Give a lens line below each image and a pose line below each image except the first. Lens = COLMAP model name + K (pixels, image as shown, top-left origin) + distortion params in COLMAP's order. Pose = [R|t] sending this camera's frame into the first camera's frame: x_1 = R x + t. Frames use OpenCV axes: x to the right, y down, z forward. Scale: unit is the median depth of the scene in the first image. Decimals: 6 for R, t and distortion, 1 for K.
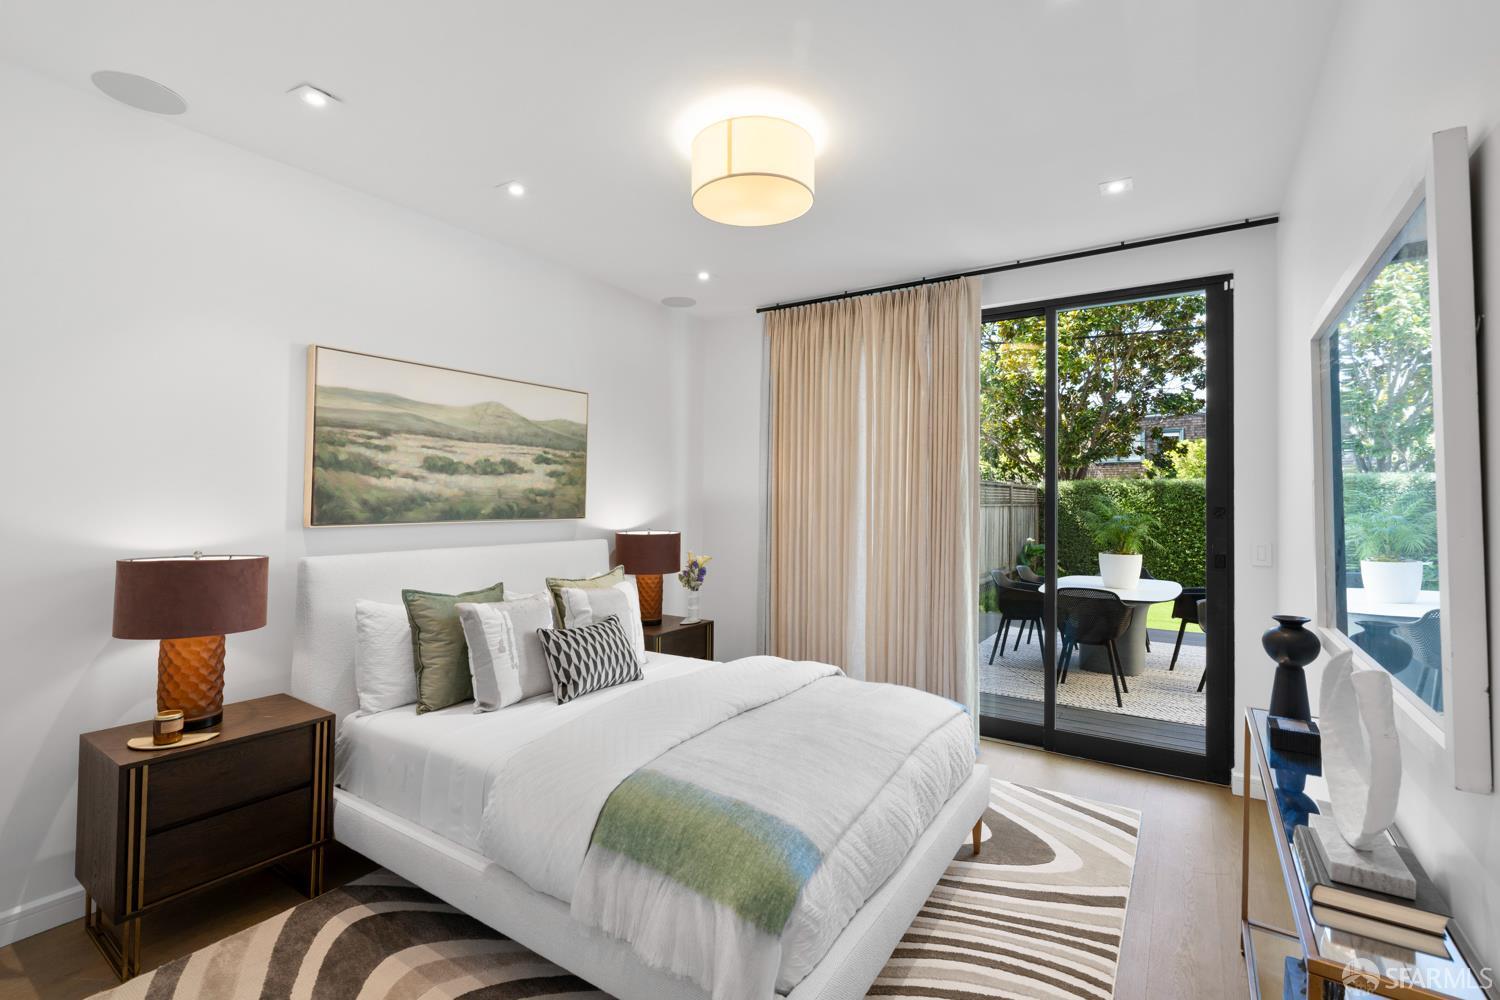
lens RADIAL K [[685.0, 0, 746.6], [0, 685.0, 494.0], [0, 0, 1]] dist [-0.000781, -0.000014]
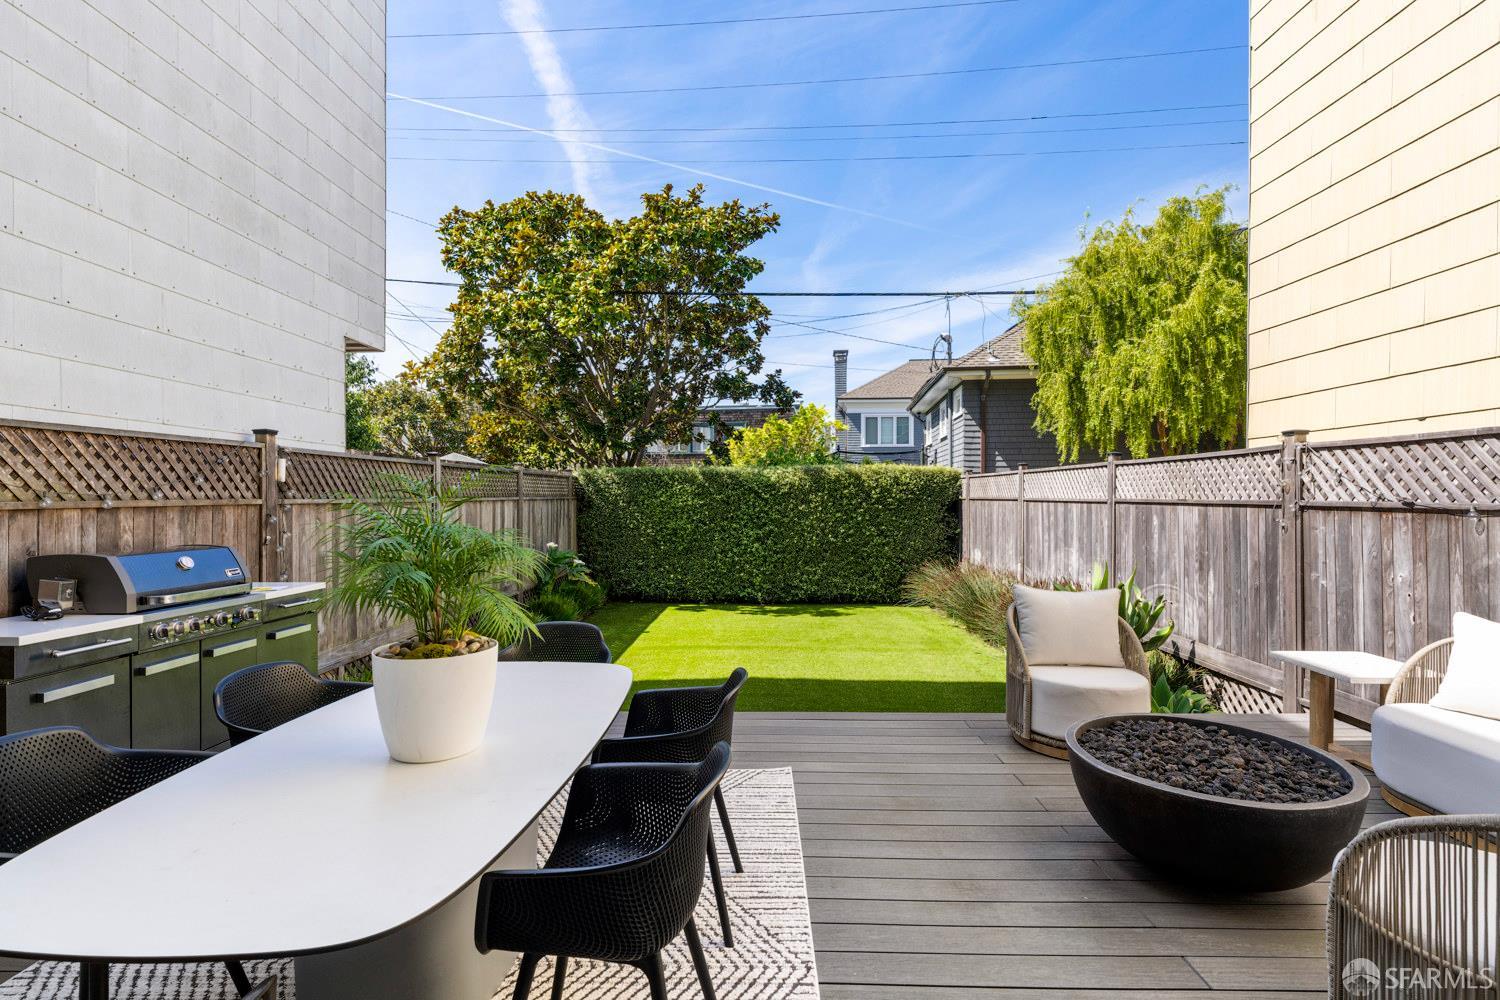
lens RADIAL K [[685.0, 0, 746.6], [0, 685.0, 494.0], [0, 0, 1]] dist [-0.000781, -0.000014]
pose [[0.850562, -0.009438, 0.525790, 0.151568], [0.003711, 0.999922, 0.011946, 0.002661], [-0.525862, -0.008210, 0.850530, 0.193047]]
